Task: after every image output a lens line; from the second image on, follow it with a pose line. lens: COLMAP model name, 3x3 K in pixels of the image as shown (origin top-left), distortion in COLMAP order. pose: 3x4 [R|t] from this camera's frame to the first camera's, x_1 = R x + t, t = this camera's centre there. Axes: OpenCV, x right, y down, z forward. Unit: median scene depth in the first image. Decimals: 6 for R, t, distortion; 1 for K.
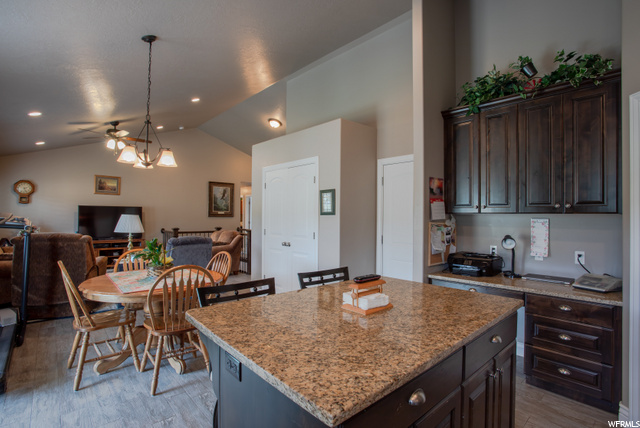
lens RADIAL K [[313.5, 0, 321.4], [0, 313.5, 211.7], [0, 0, 1]] dist [-0.063450, 0.021357]
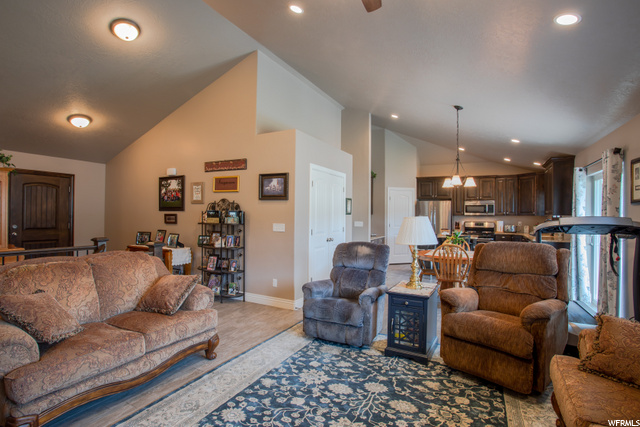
lens RADIAL K [[313.5, 0, 314.7], [0, 313.5, 214.4], [0, 0, 1]] dist [-0.063450, 0.021357]
pose [[-0.331090, -0.010300, 0.943543, -0.823454], [-0.026861, 0.999638, 0.001487, 0.007241], [-0.943217, -0.024852, -0.331247, 0.998343]]
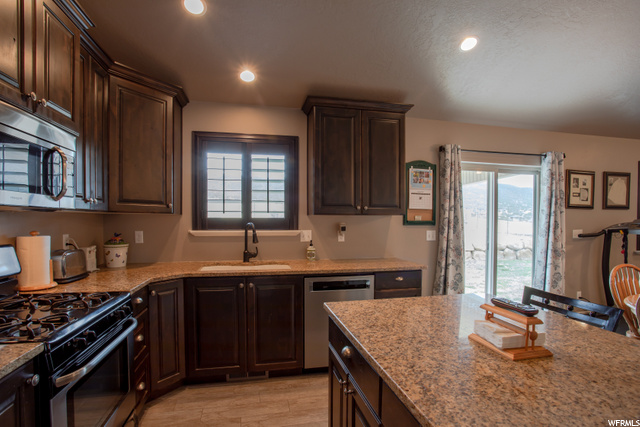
lens RADIAL K [[313.5, 0, 318.8], [0, 313.5, 227.0], [0, 0, 1]] dist [-0.063450, 0.021357]
pose [[-0.493397, 0.010160, -0.869745, 0.209230], [0.004508, 0.999948, 0.009124, 0.006368], [0.869793, 0.000580, -0.493417, 0.211151]]
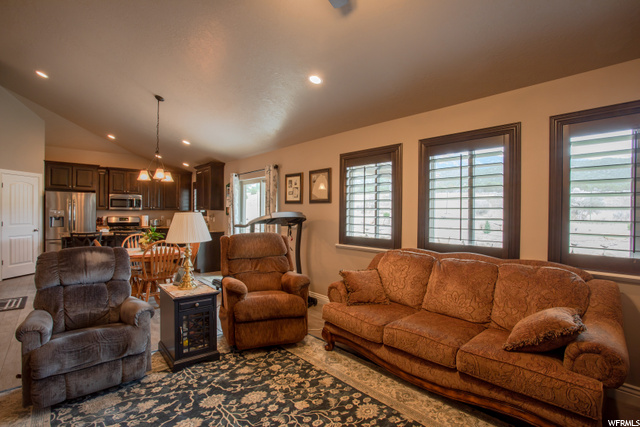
lens RADIAL K [[313.5, 0, 321.4], [0, 313.5, 213.1], [0, 0, 1]] dist [-0.063450, 0.021357]
pose [[-0.999851, -0.016563, 0.004962, -0.624438], [-0.016632, 0.999760, -0.014227, 0.011362], [-0.004725, -0.014308, -0.999886, 1.132964]]
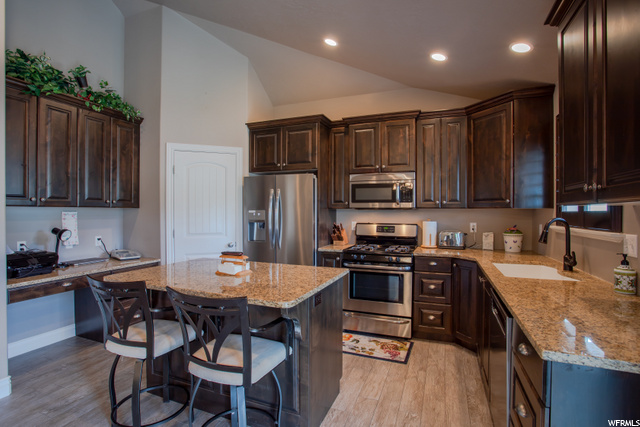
lens RADIAL K [[313.5, 0, 317.8], [0, 313.5, 212.2], [0, 0, 1]] dist [-0.063450, 0.021357]
pose [[-0.437389, -0.009892, 0.899218, -0.294984], [-0.020205, 0.999795, 0.001171, 0.002725], [-0.899046, -0.017657, -0.437499, 0.283722]]
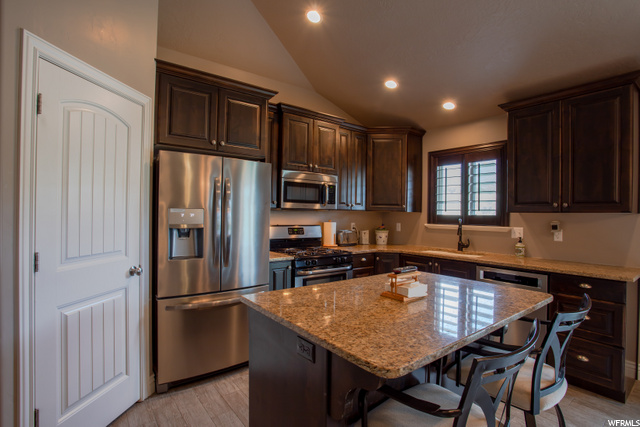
lens RADIAL K [[313.5, 0, 307.0], [0, 313.5, 212.9], [0, 0, 1]] dist [-0.063450, 0.021357]
pose [[-0.994812, -0.023652, 0.098947, 0.091801], [-0.025534, 0.999515, -0.017800, 0.009563], [-0.098478, -0.020234, -0.994933, 0.464010]]
